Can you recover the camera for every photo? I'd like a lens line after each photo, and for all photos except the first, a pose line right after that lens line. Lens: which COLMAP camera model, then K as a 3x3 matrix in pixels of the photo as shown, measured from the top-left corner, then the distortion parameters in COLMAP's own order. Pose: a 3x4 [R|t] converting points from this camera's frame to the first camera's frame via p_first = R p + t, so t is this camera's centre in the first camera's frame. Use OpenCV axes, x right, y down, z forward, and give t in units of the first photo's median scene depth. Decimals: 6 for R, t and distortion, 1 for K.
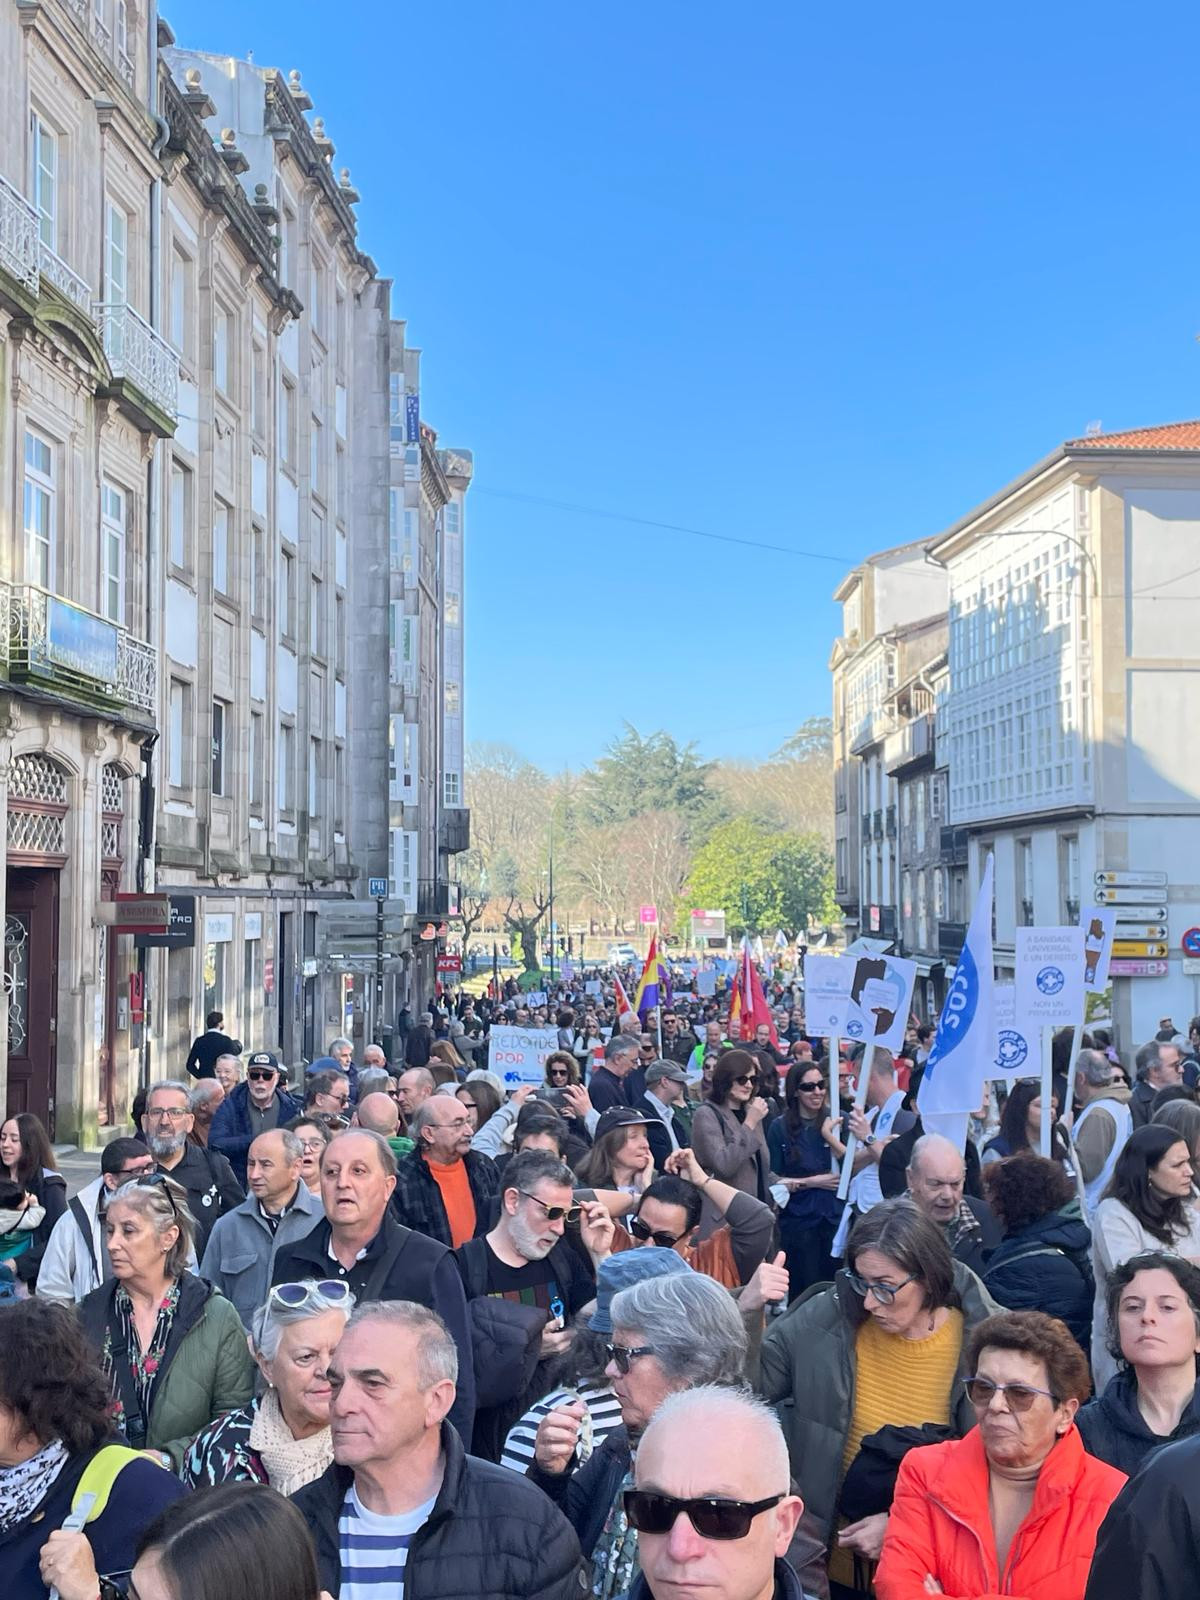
lens RADIAL K [[1874.7, 0, 600.0], [0, 1874.7, 800.0], [0, 0, 1]] dist [0.000379, -0.005963]
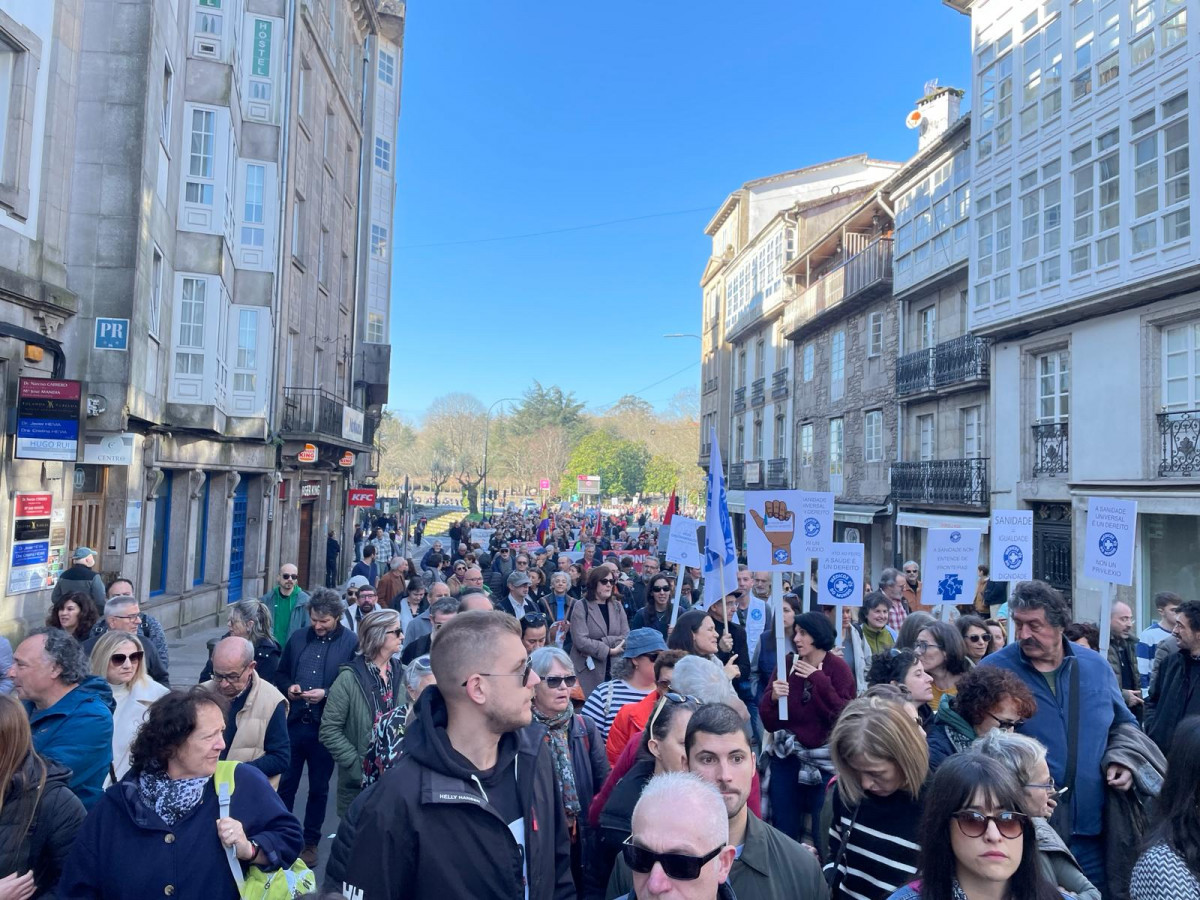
lens RADIAL K [[682.6, 0, 600.0], [0, 682.6, 450.0], [0, 0, 1]] dist [0.039373, 0.000196]
pose [[0.992269, 0.038722, 0.117907, 0.000997], [-0.037375, 0.999209, -0.013612, 0.053808], [-0.118341, 0.009100, 0.992931, 0.537876]]
